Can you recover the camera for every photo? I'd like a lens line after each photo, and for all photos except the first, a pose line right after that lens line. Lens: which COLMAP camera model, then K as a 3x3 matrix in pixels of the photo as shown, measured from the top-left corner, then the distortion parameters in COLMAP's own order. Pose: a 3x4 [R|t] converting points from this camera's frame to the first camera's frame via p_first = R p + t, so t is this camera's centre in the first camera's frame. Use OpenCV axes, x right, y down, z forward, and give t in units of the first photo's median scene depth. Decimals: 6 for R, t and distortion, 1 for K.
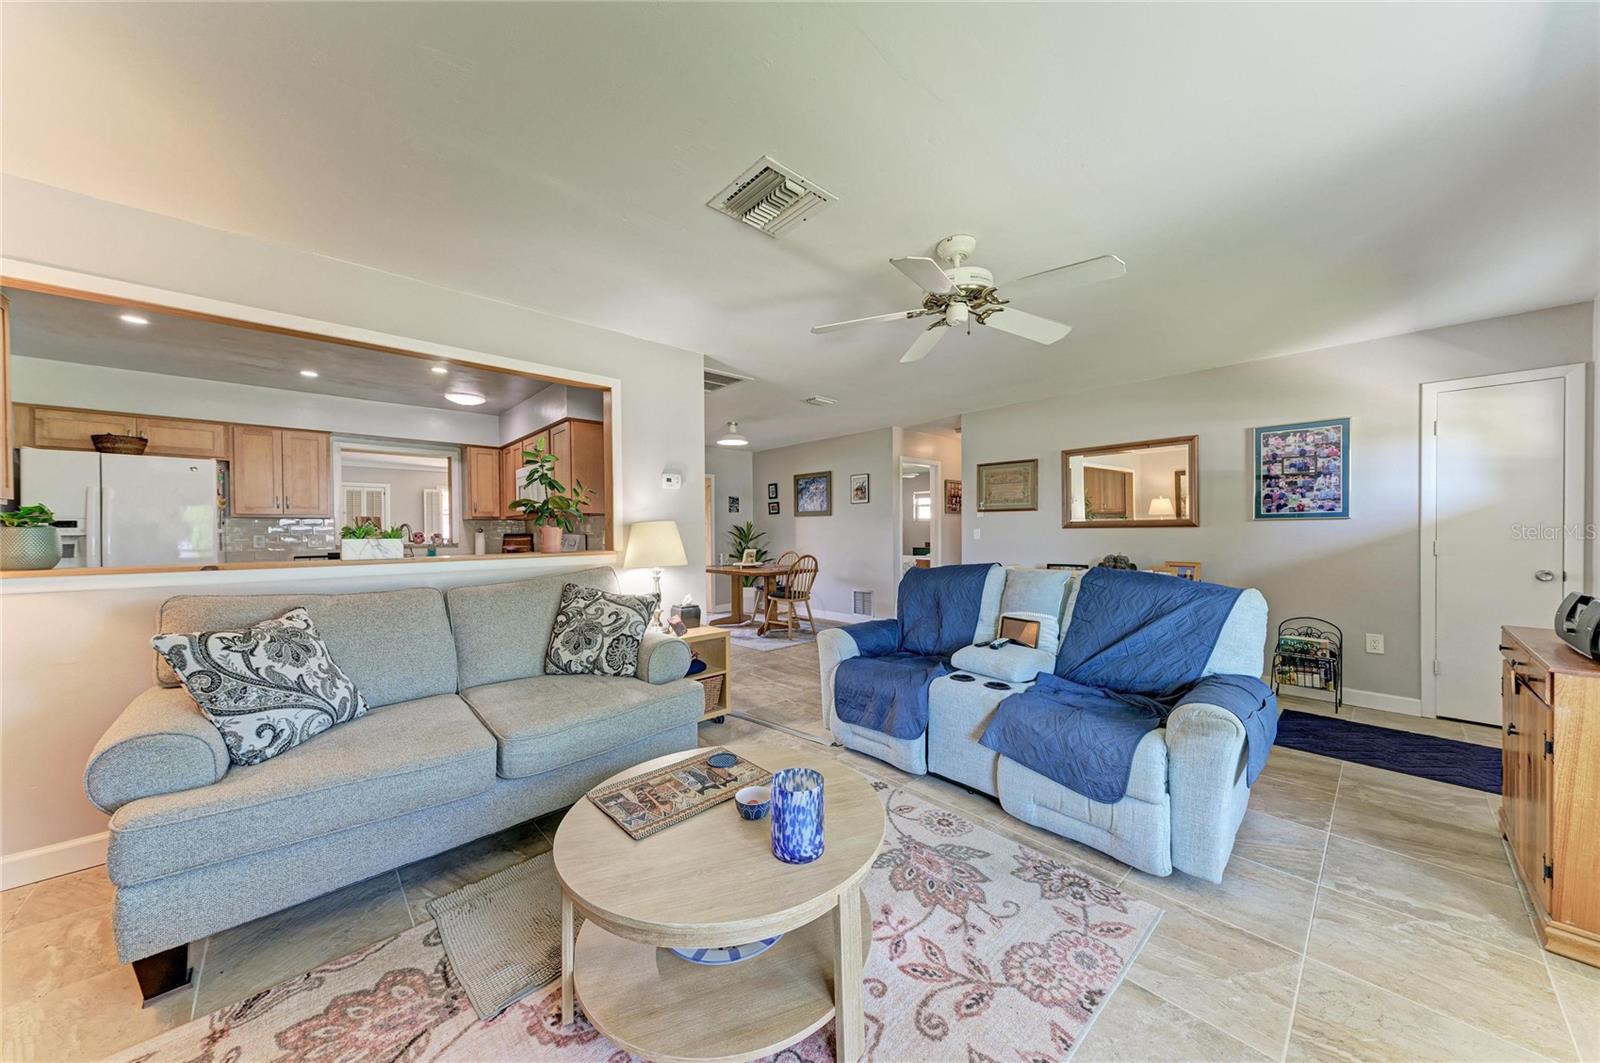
lens RADIAL K [[544.8, 0, 801.7], [0, 544.8, 533.0], [0, 0, 1]] dist [0.010925, -0.000041]
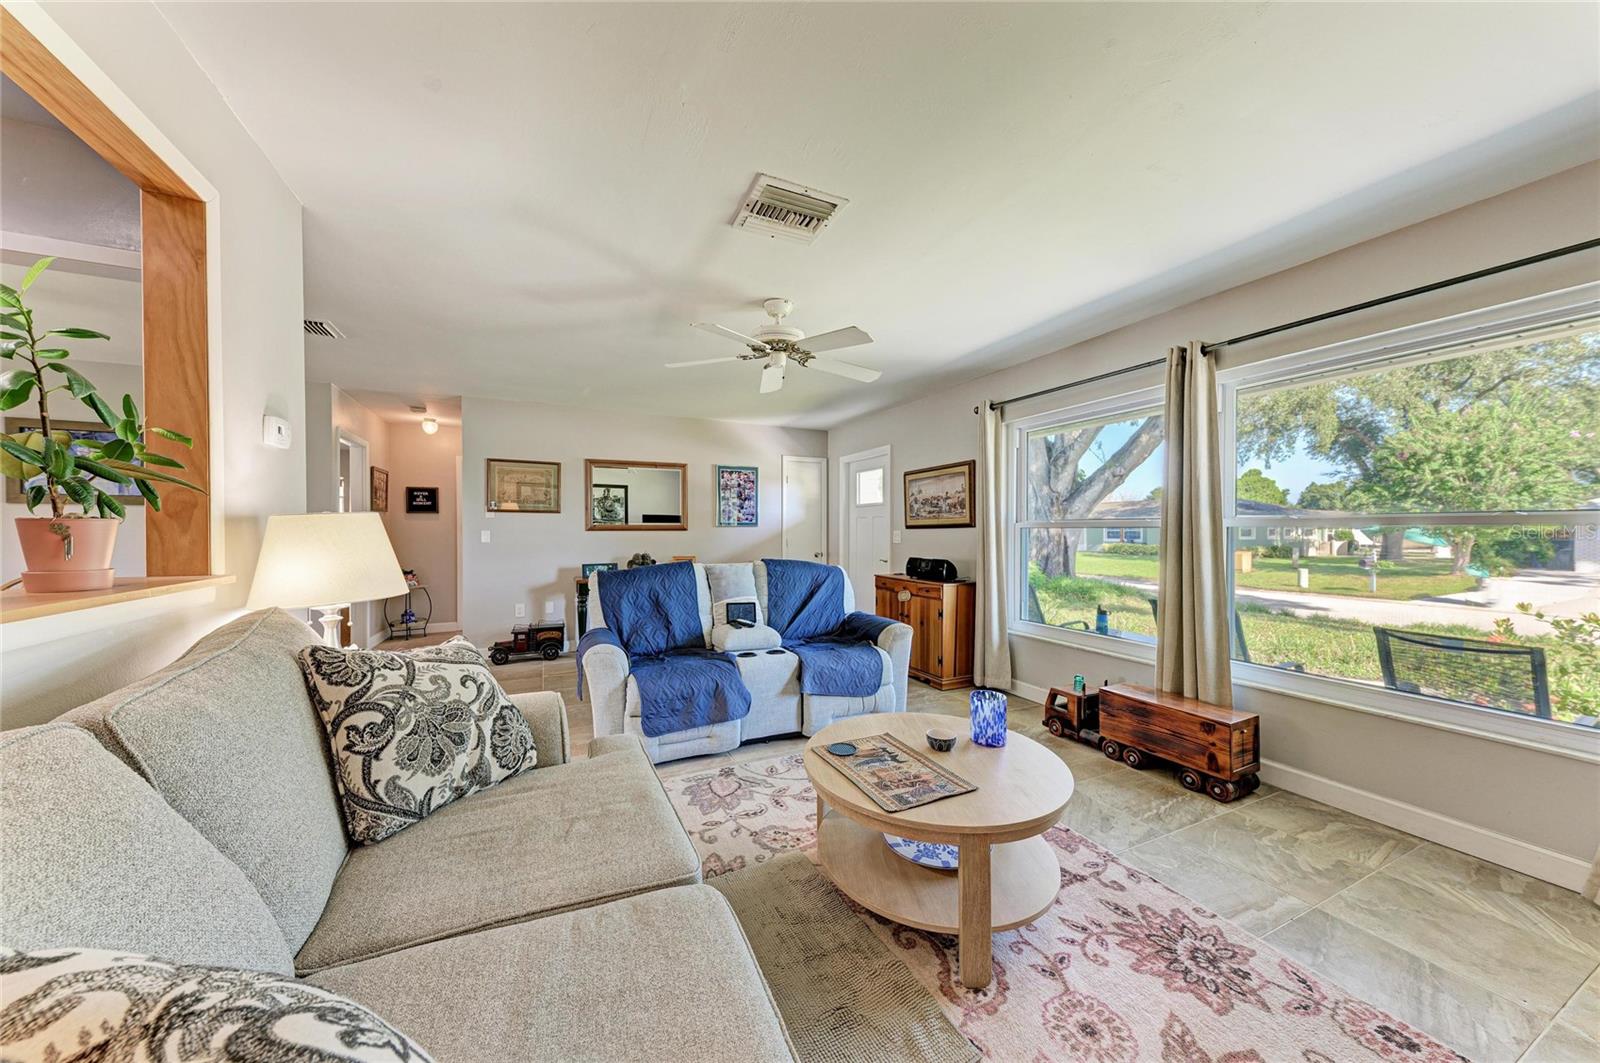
lens RADIAL K [[540.6, 0, 805.9], [0, 540.6, 534.6], [0, 0, 1]] dist [0.014978, -0.000126]
pose [[0.290037, 0.000189, 0.957015, -0.472102], [0.002625, 0.999996, -0.000993, 0.001050], [-0.957012, 0.002800, 0.290036, 0.308804]]
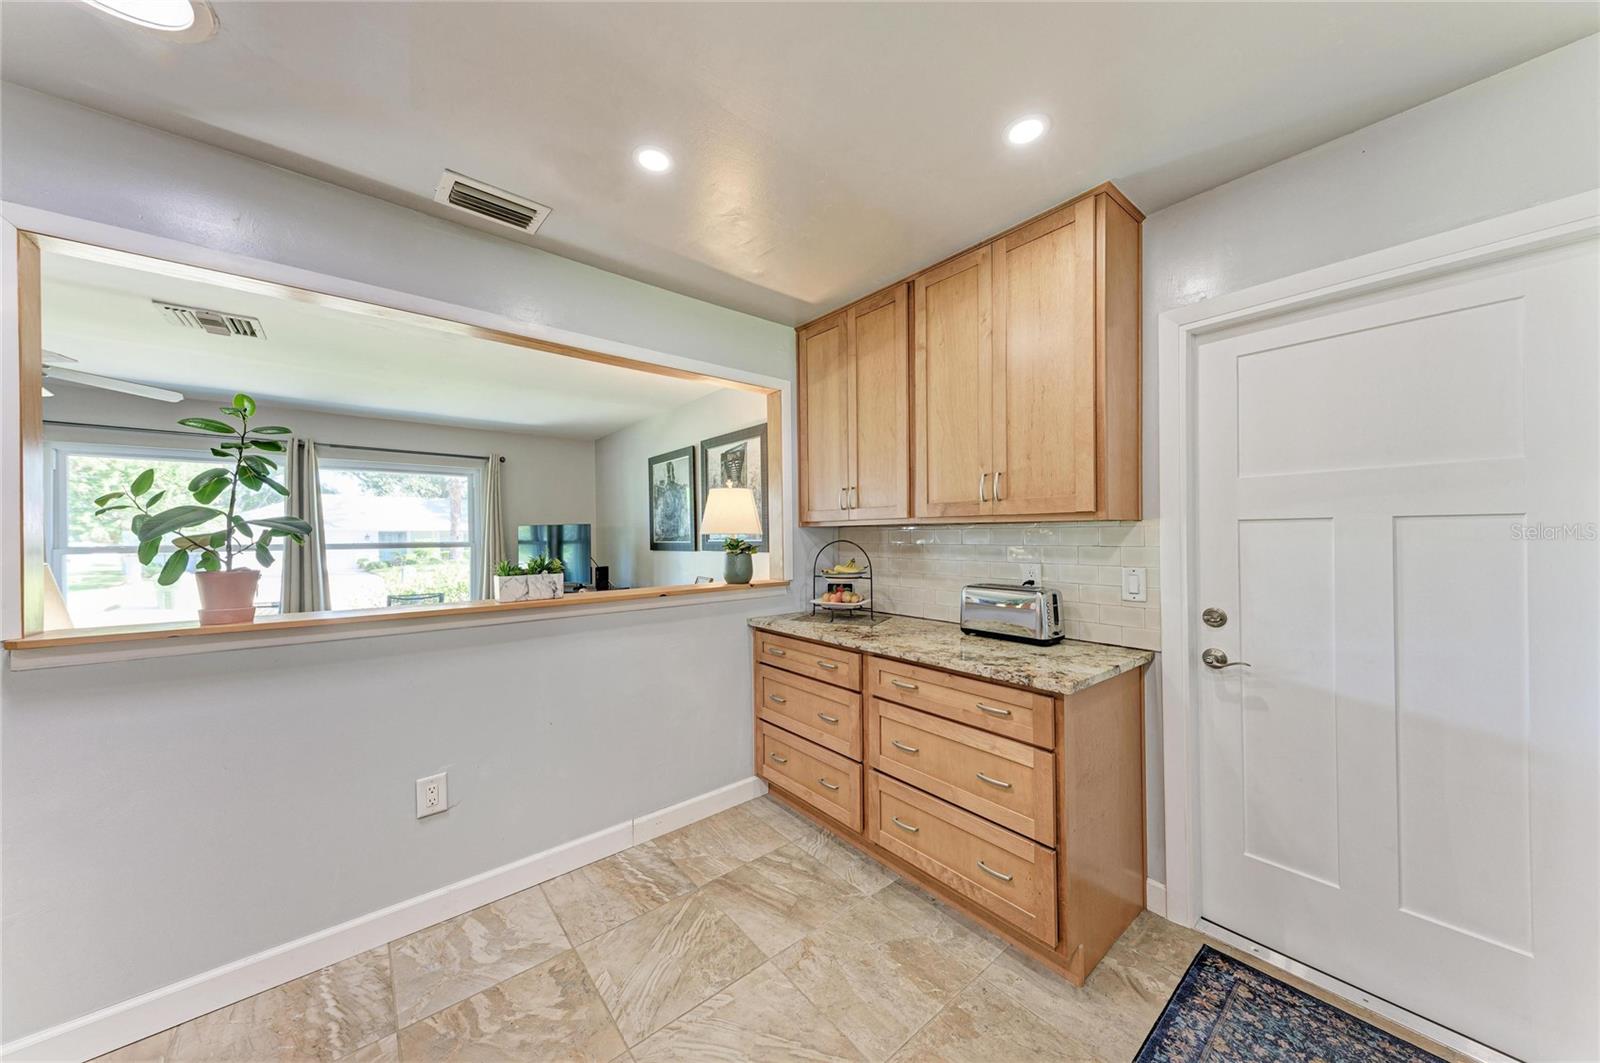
lens RADIAL K [[540.6, 0, 805.9], [0, 540.6, 534.6], [0, 0, 1]] dist [0.014978, -0.000126]
pose [[-0.999009, 0.014948, 0.041924, -0.719432], [0.015110, 0.999880, 0.003549, -0.026682], [-0.041866, 0.004179, -0.999114, 1.053675]]
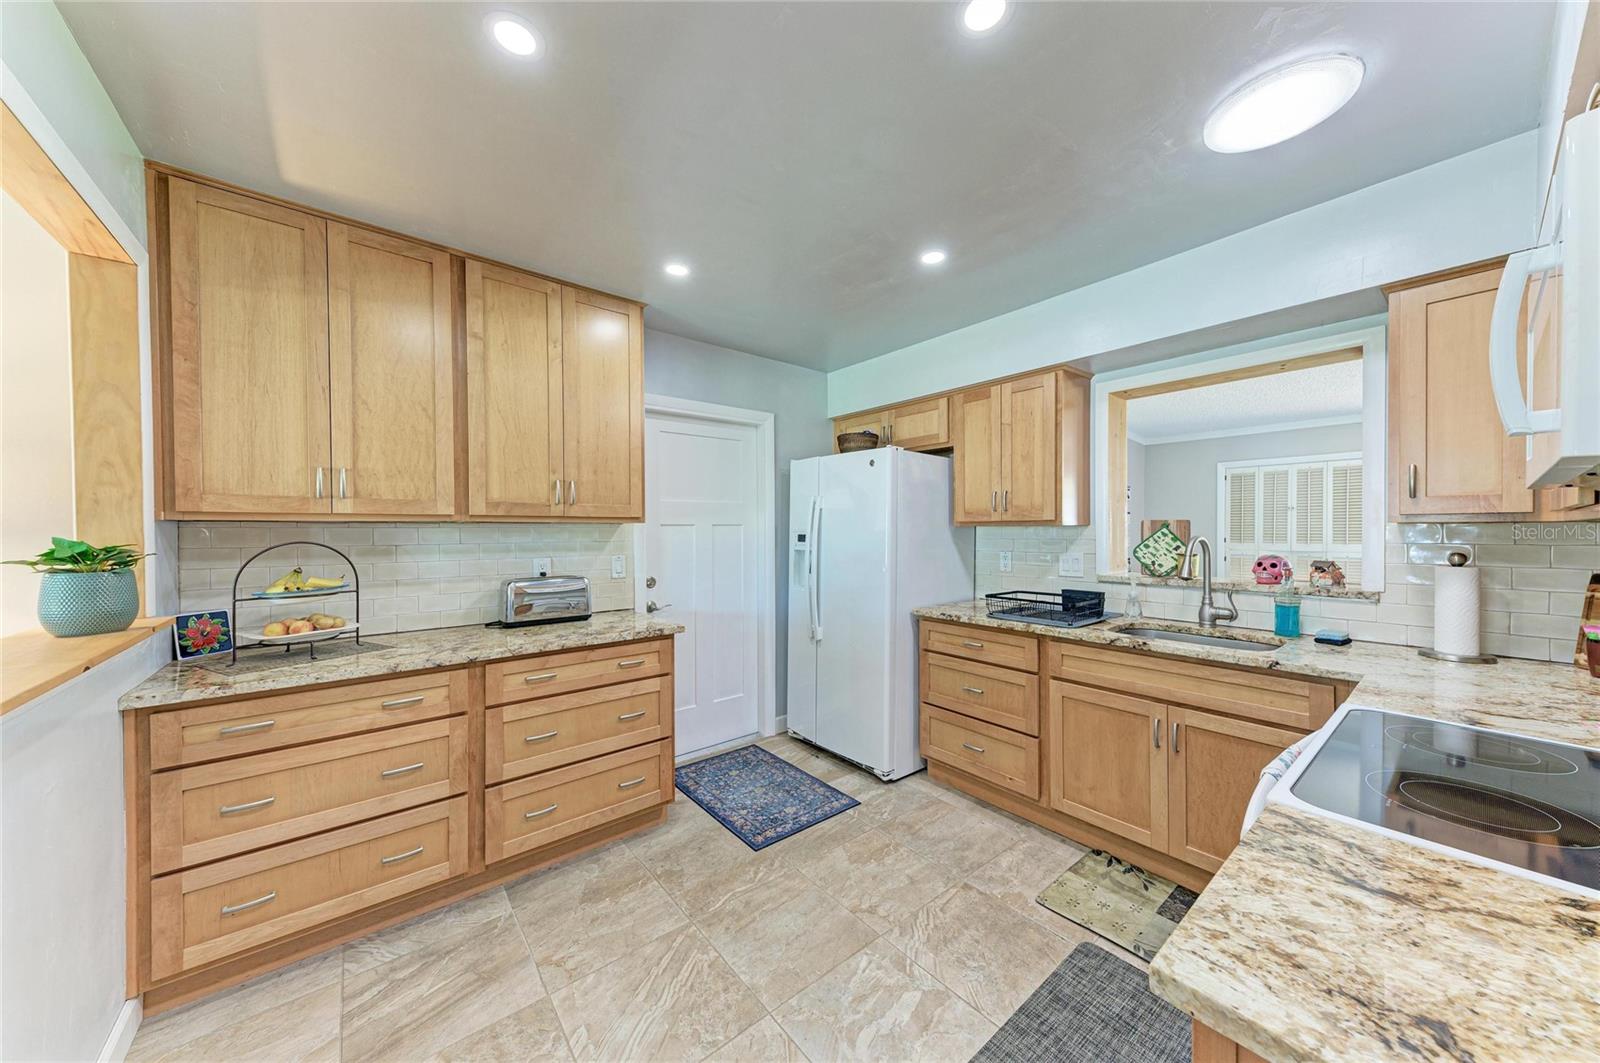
lens RADIAL K [[538.8, 0, 795.6], [0, 538.8, 537.5], [0, 0, 1]] dist [0.018364, -0.000037]
pose [[-0.061455, 0.022205, -0.997863, -0.343243], [0.000587, 0.999753, 0.022210, -0.029888], [0.998110, 0.000779, -0.061453, 0.856689]]
